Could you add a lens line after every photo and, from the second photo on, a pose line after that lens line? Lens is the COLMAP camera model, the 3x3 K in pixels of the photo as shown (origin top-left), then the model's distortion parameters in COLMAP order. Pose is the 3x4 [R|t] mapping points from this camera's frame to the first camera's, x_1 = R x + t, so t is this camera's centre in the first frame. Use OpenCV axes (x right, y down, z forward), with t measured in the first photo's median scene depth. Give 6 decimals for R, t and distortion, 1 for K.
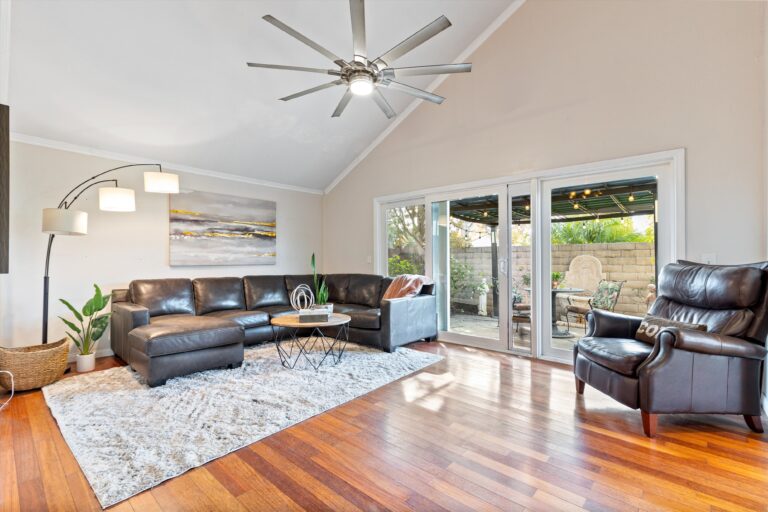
lens RADIAL K [[348.2, 0, 385.8], [0, 348.2, 248.8], [0, 0, 1]] dist [-0.000066, -0.000155]
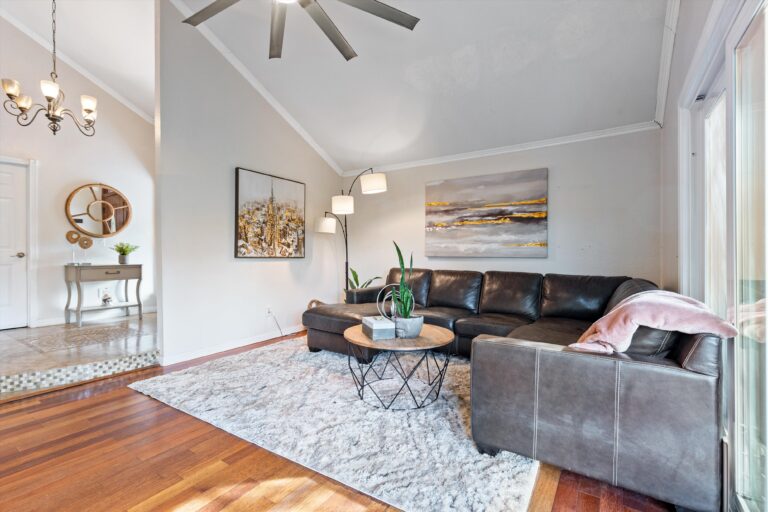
lens RADIAL K [[348.2, 0, 385.8], [0, 348.2, 248.8], [0, 0, 1]] dist [-0.000066, -0.000155]
pose [[0.138106, -0.008243, -0.990383, 0.364533], [0.029875, 0.999545, -0.004153, 0.022568], [0.989967, -0.029014, 0.138289, 0.648869]]
